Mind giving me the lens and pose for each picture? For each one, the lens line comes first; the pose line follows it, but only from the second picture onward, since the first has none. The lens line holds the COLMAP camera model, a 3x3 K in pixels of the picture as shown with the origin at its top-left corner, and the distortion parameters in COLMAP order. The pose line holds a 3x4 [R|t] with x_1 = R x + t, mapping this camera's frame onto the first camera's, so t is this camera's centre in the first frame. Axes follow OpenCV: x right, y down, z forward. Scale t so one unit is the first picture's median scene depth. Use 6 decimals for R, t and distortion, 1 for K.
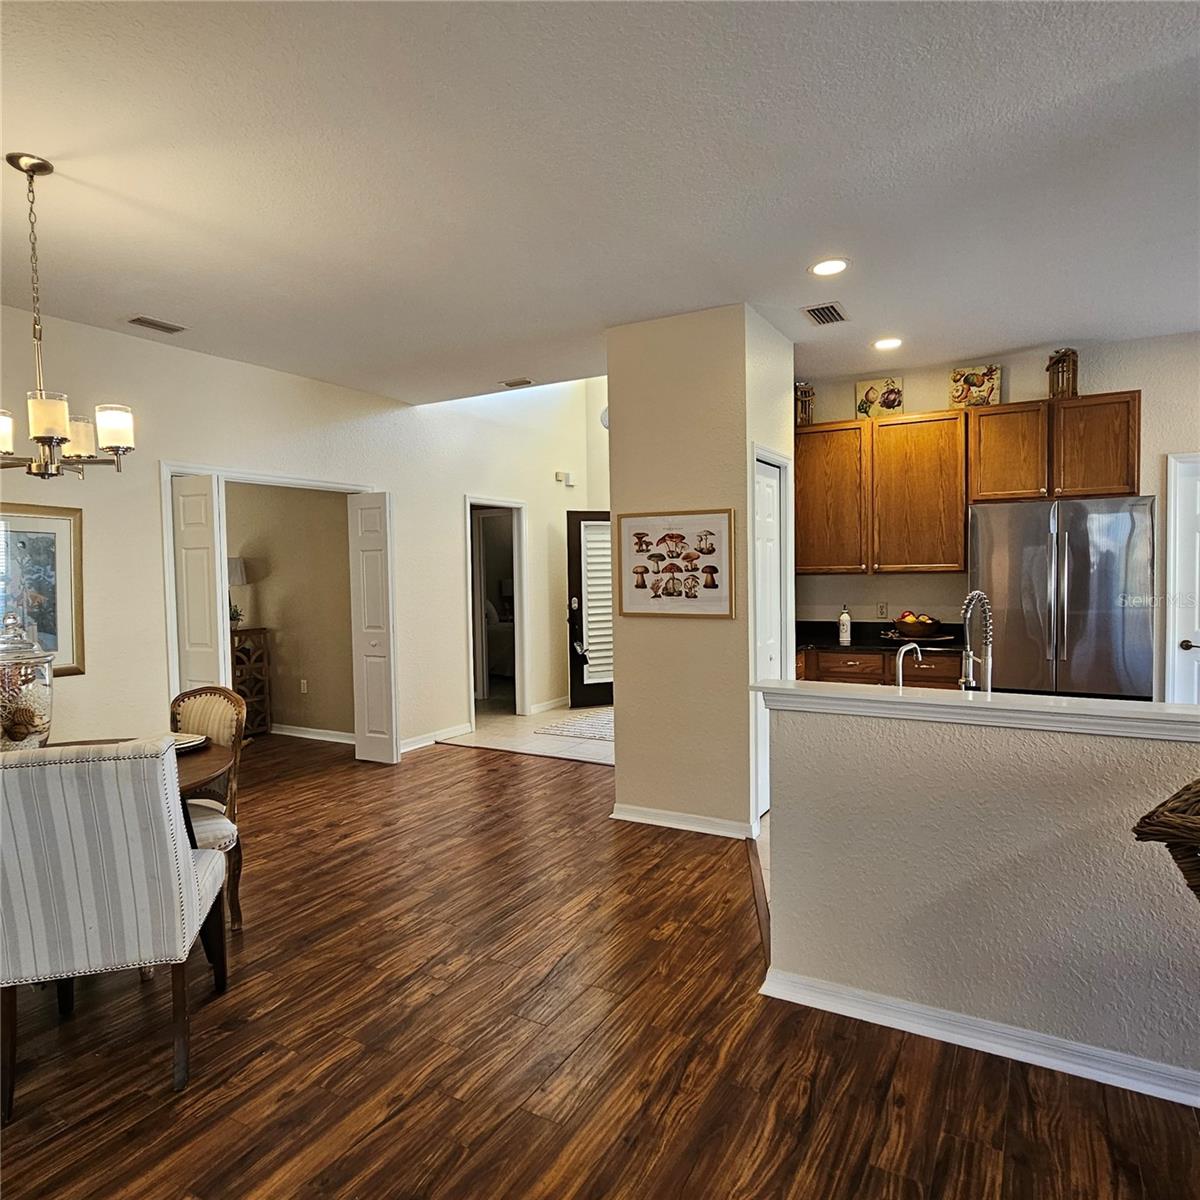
lens RADIAL K [[778.8, 0, 604.0], [0, 778.8, 601.9], [0, 0, 1]] dist [-0.003148, 0.001401]
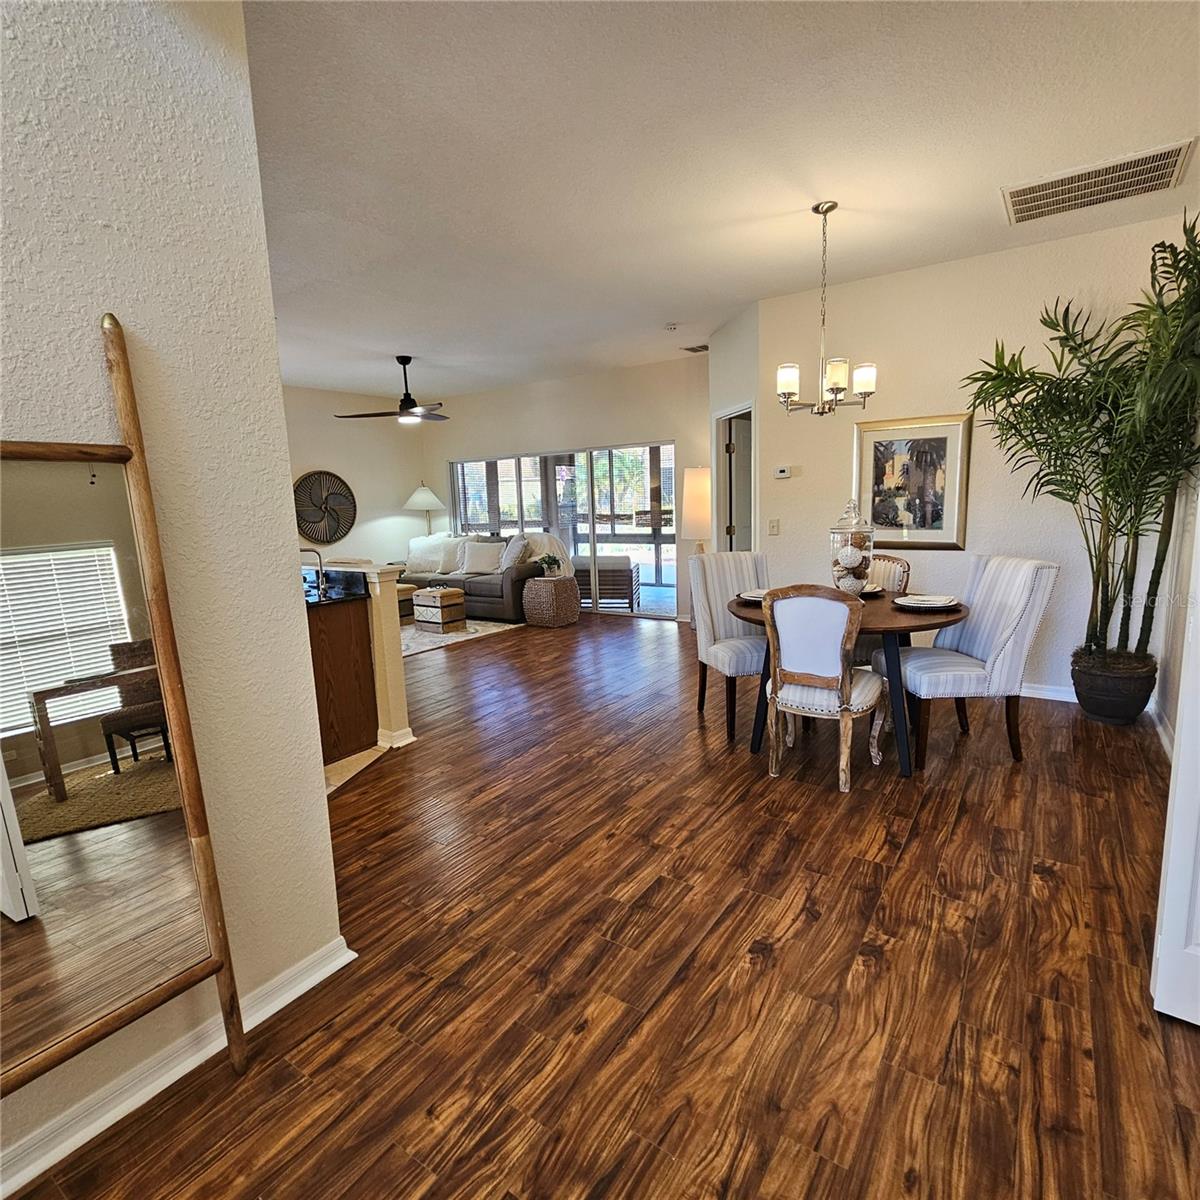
lens RADIAL K [[655.7, 0, 601.3], [0, 655.7, 600.8], [0, 0, 1]] dist [-0.004182, 0.003063]
pose [[-0.995178, 0.040721, 0.089234, -0.219125], [0.057857, 0.978332, 0.198795, -0.046998], [-0.079205, 0.203000, -0.975970, 1.422233]]
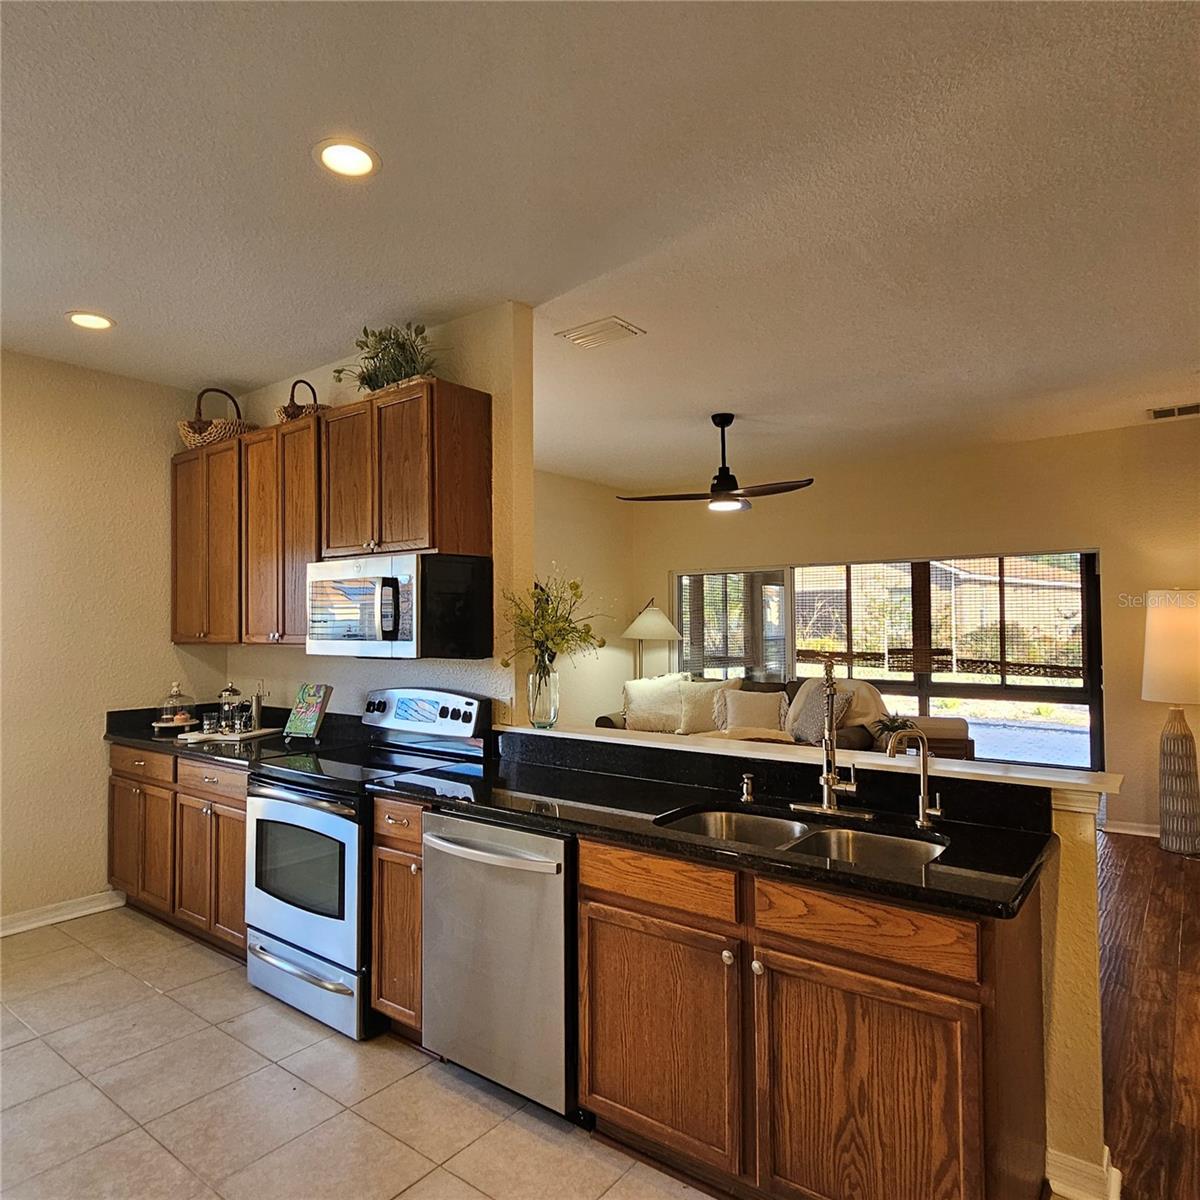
lens RADIAL K [[778.8, 0, 605.6], [0, 778.8, 603.3], [0, 0, 1]] dist [-0.003148, 0.001401]
pose [[-0.990819, 0.029474, 0.131944, 0.354754], [0.031632, 0.999397, 0.014287, -0.056295], [-0.131443, 0.018329, -0.991154, 1.100809]]
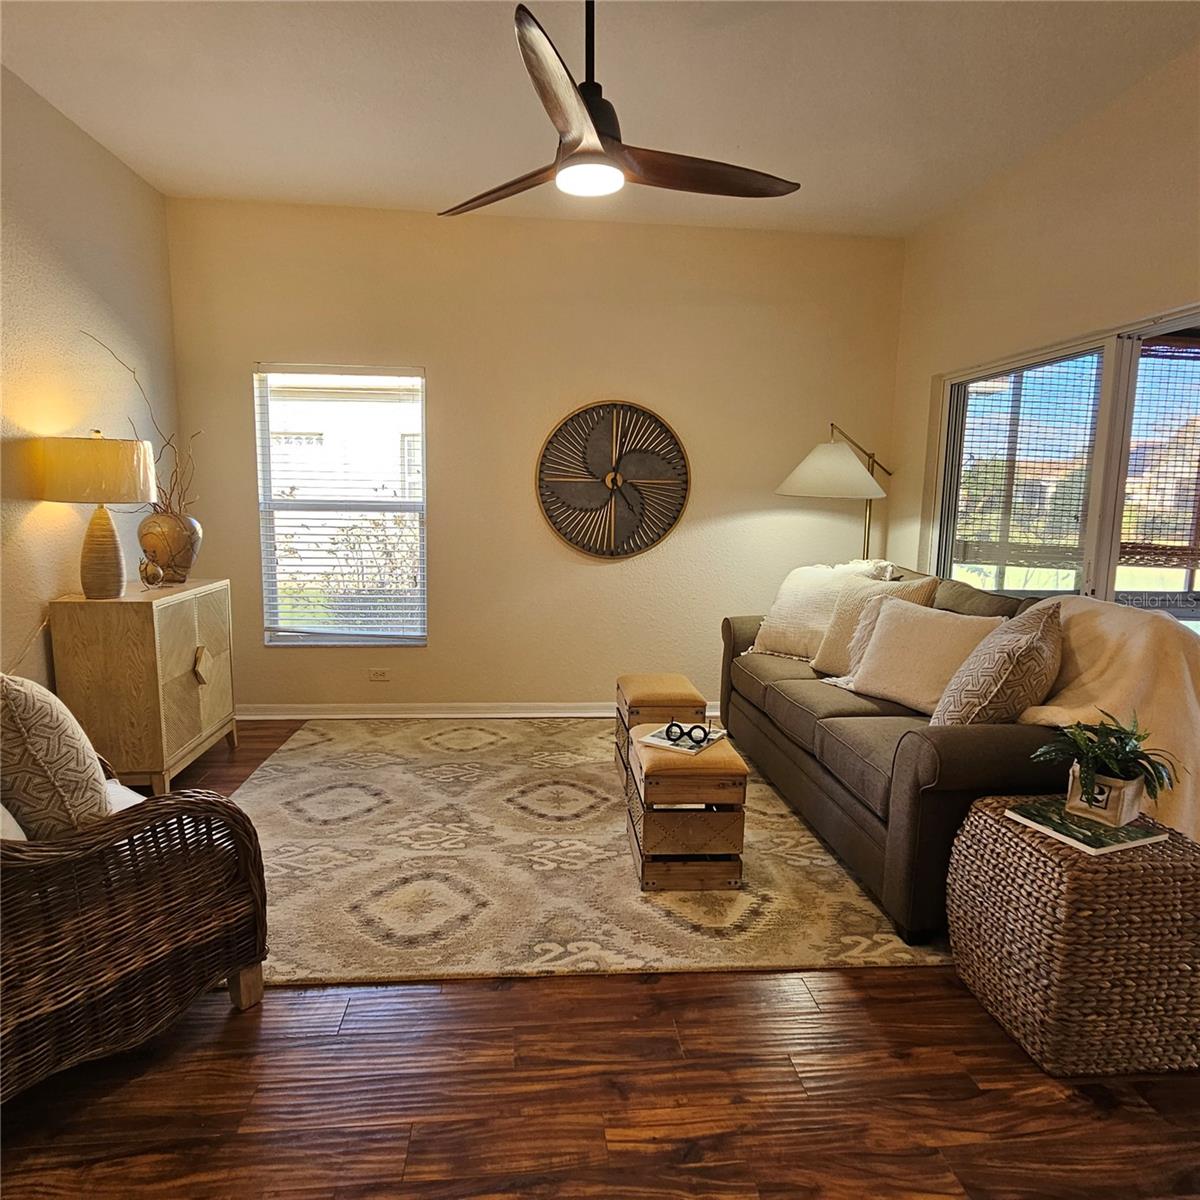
lens RADIAL K [[778.8, 0, 604.1], [0, 778.8, 603.5], [0, 0, 1]] dist [-0.003148, 0.001401]
pose [[-0.581447, -0.109046, 0.806244, -0.124795], [0.026276, 0.987943, 0.152571, 0.021042], [-0.813160, 0.109897, -0.571571, 0.245727]]
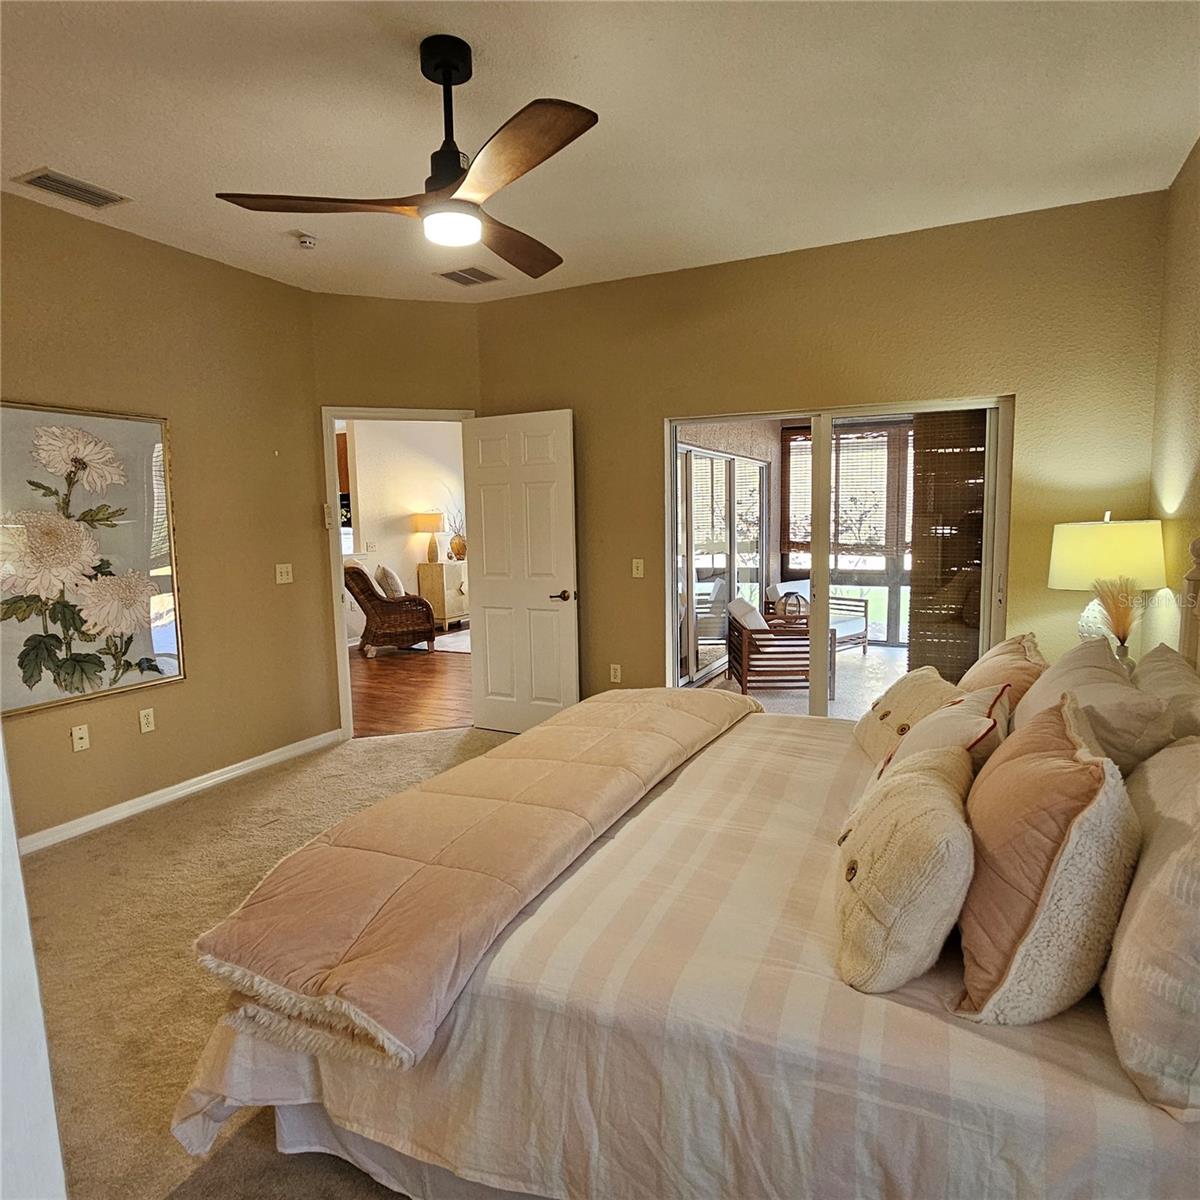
lens RADIAL K [[778.8, 0, 604.1], [0, 778.8, 604.1], [0, 0, 1]] dist [-0.003148, 0.001401]
pose [[-0.078014, -0.094678, 0.992446, -1.573994], [0.064007, 0.992951, 0.099758, 0.038595], [-0.994895, 0.071306, -0.071404, -0.112846]]
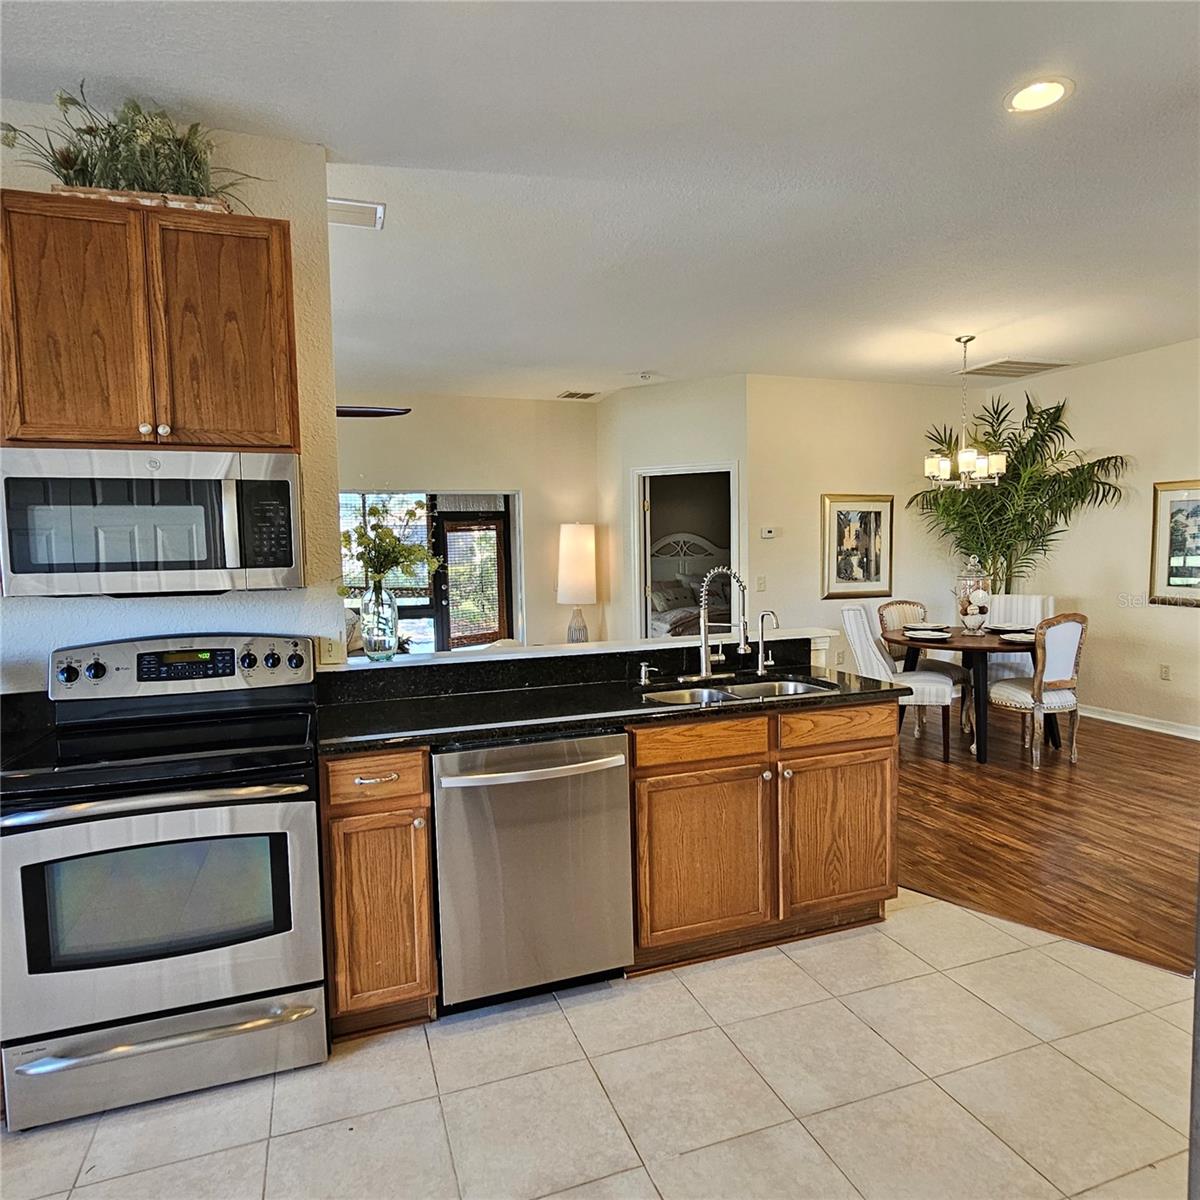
lens RADIAL K [[778.8, 0, 602.1], [0, 778.8, 606.3], [0, 0, 1]] dist [-0.003148, 0.001401]
pose [[-0.648363, 0.087897, -0.756240, 0.877586], [-0.002102, 0.993103, 0.117229, -0.054459], [0.761328, 0.077597, -0.643706, 0.952856]]
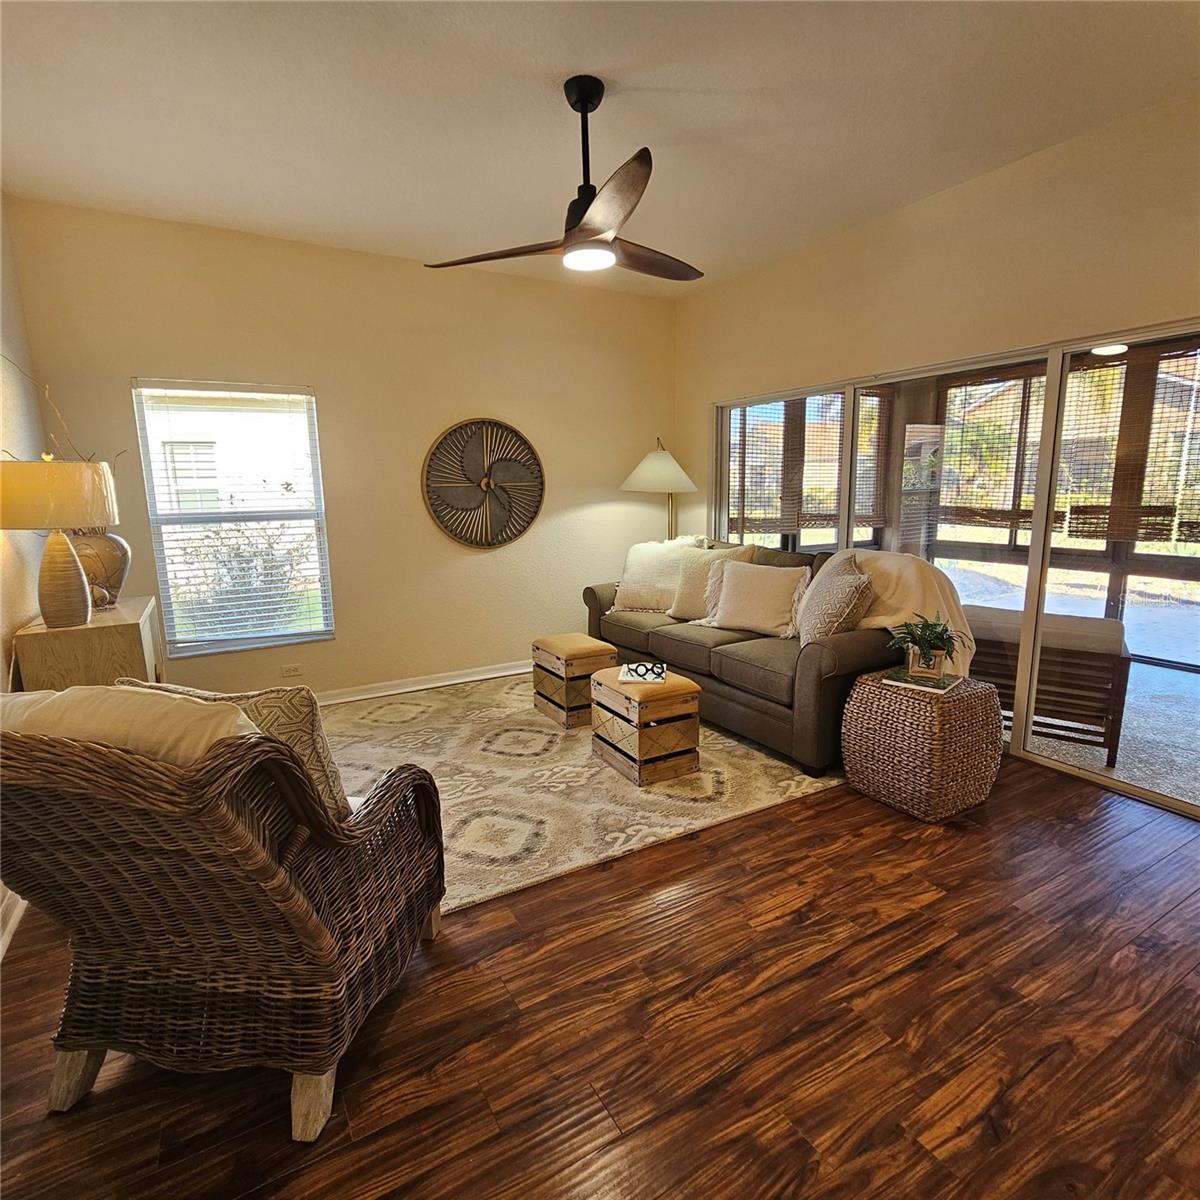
lens RADIAL K [[655.7, 0, 604.1], [0, 655.7, 603.6], [0, 0, 1]] dist [-0.004182, 0.003063]
pose [[-0.867488, -0.057525, 0.494122, 0.017036], [0.052442, 0.977182, 0.205829, -0.001575], [-0.494687, 0.204467, -0.844676, 0.464980]]
